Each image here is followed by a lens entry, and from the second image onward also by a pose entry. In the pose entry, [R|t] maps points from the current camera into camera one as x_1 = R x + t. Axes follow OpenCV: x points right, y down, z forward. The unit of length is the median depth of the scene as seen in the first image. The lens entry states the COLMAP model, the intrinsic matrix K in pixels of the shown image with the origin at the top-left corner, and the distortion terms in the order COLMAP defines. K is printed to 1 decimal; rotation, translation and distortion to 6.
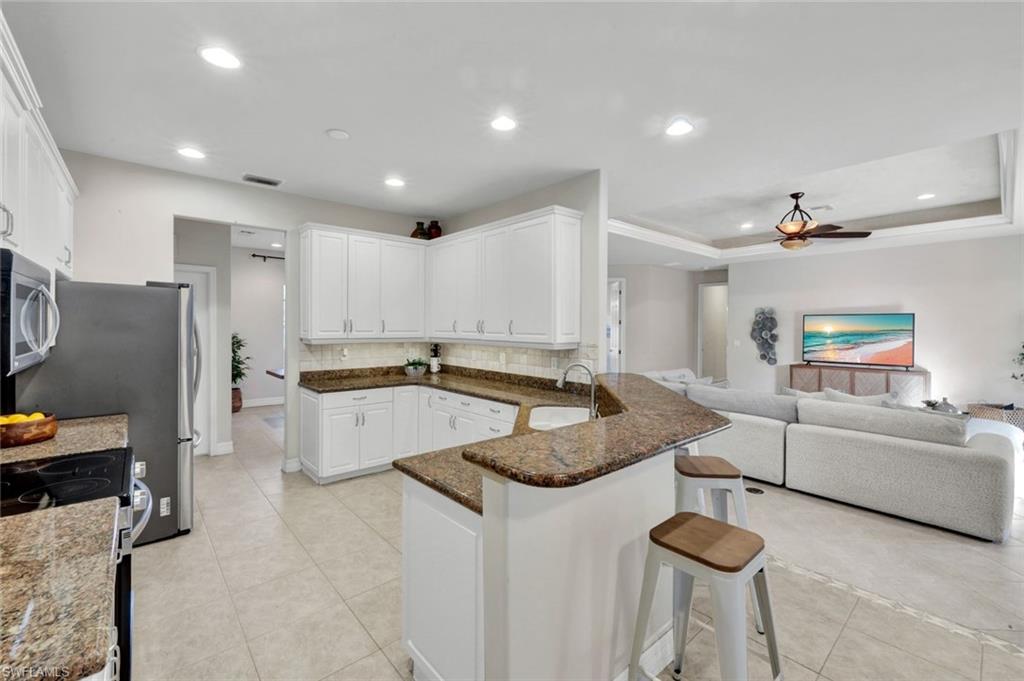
lens RADIAL K [[417.8, 0, 507.8], [0, 417.8, 335.0], [0, 0, 1]] dist [0.003187, -0.000282]
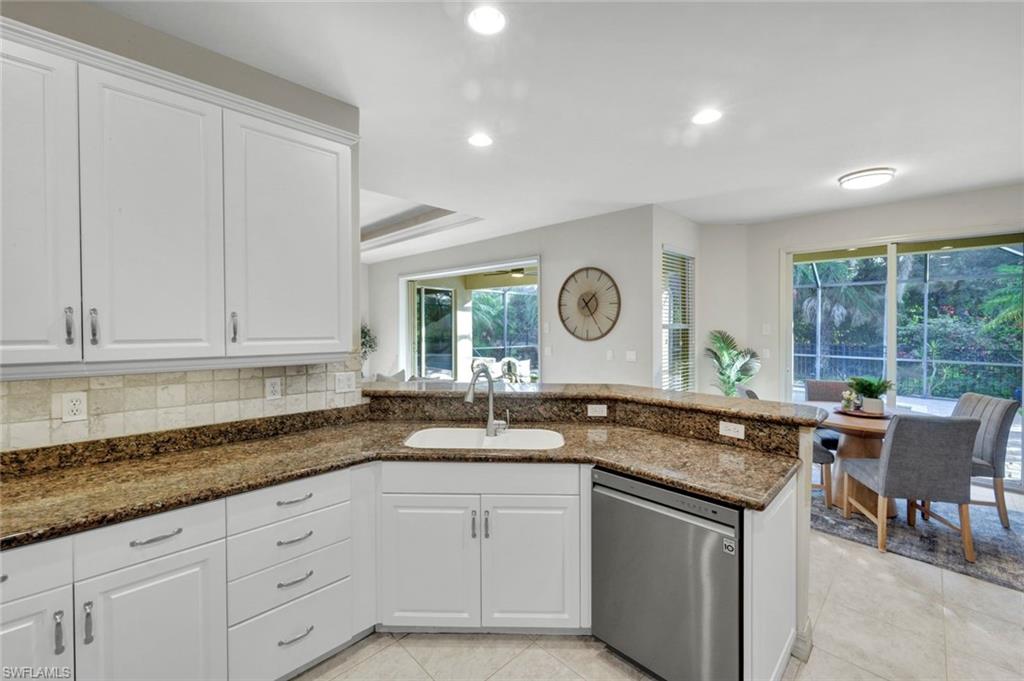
lens RADIAL K [[417.8, 0, 502.0], [0, 417.8, 327.6], [0, 0, 1]] dist [0.003187, -0.000282]
pose [[-0.057134, -0.010770, 0.998308, -0.270088], [0.013650, 0.999840, 0.011568, -0.010116], [-0.998273, 0.014288, -0.056978, 0.404691]]
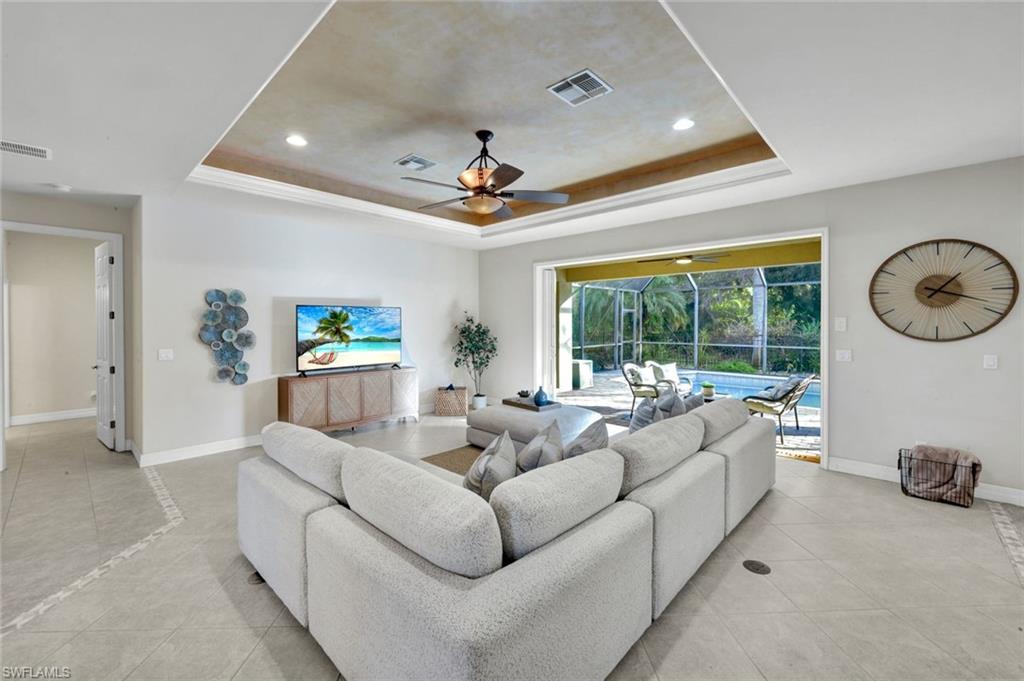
lens RADIAL K [[417.8, 0, 491.1], [0, 417.8, 325.2], [0, 0, 1]] dist [0.003187, -0.000282]
pose [[-0.115565, -0.006845, 0.993276, -0.016294], [0.023324, 0.999682, 0.009603, -0.015216], [-0.993026, 0.024277, -0.115369, 0.828403]]
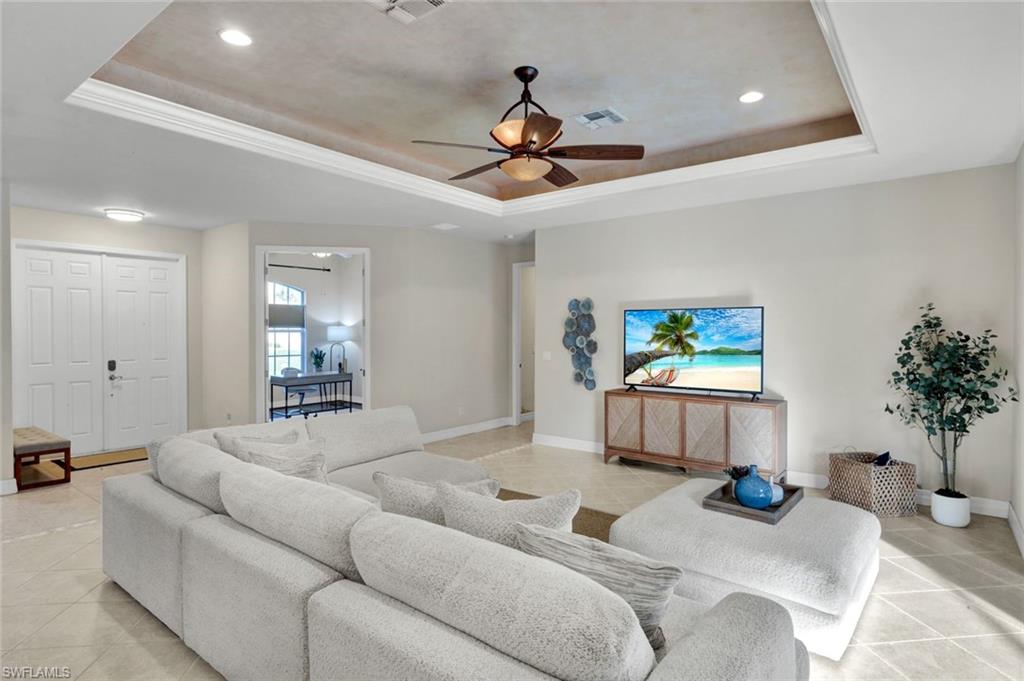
lens RADIAL K [[547.0, 0, 503.1], [0, 547.0, 337.2], [0, 0, 1]] dist [0.003890, 0.000354]
pose [[0.980525, -0.007078, 0.196264, 0.406883], [0.009016, 0.999919, -0.008983, -0.001774], [-0.196185, 0.010577, 0.980510, 0.266127]]
